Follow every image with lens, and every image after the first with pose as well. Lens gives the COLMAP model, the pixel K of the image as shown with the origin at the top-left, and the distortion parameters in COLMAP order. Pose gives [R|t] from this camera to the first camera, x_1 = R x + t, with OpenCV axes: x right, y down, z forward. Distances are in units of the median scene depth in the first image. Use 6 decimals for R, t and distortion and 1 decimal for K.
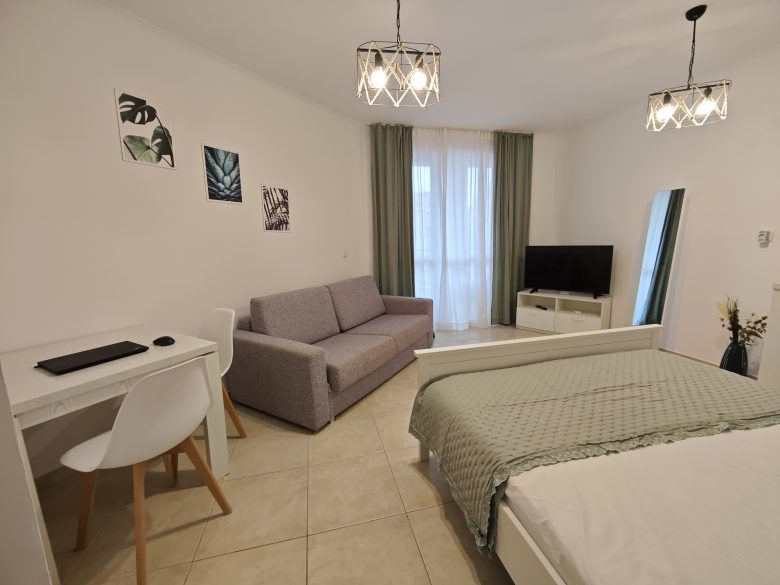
lens RADIAL K [[321.7, 0, 391.8], [0, 321.7, 292.1], [0, 0, 1]] dist [-0.004742, 0.002743]
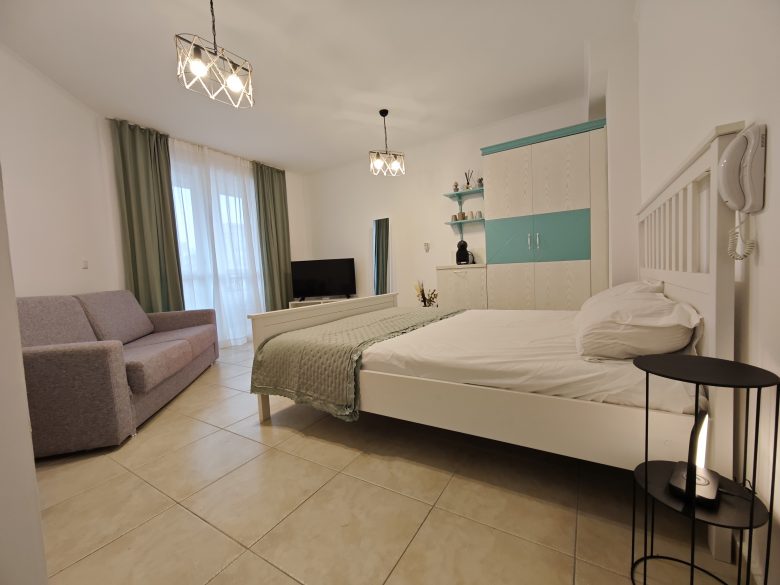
lens RADIAL K [[321.7, 0, 388.5], [0, 321.7, 292.6], [0, 0, 1]] dist [-0.004742, 0.002743]
pose [[0.716040, -0.057116, 0.695718, -0.287805], [0.154586, 0.984876, -0.078247, 0.222068], [-0.680727, 0.163576, 0.714040, -0.099135]]
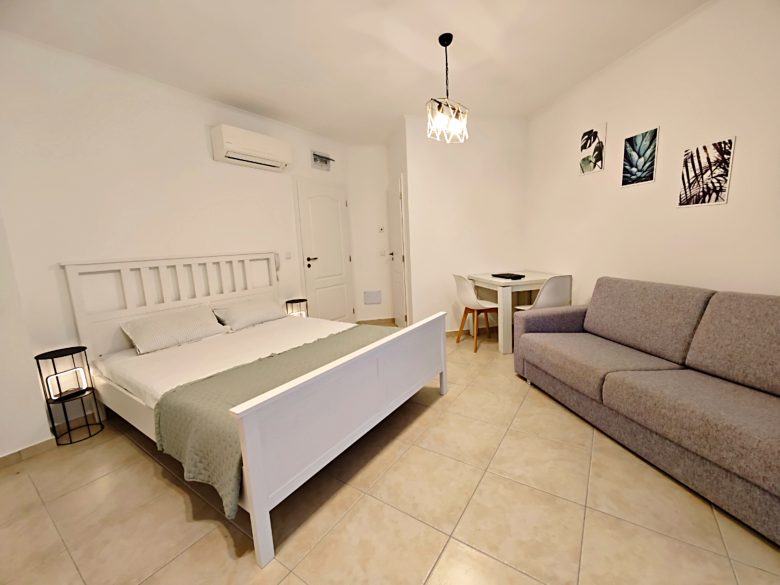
lens RADIAL K [[321.7, 0, 391.1], [0, 321.7, 293.8], [0, 0, 1]] dist [-0.004742, 0.002743]
pose [[-0.744174, 0.168492, -0.646386, 0.684636], [-0.040154, 0.954631, 0.295071, -0.180547], [0.666778, 0.245539, -0.703646, 1.079321]]
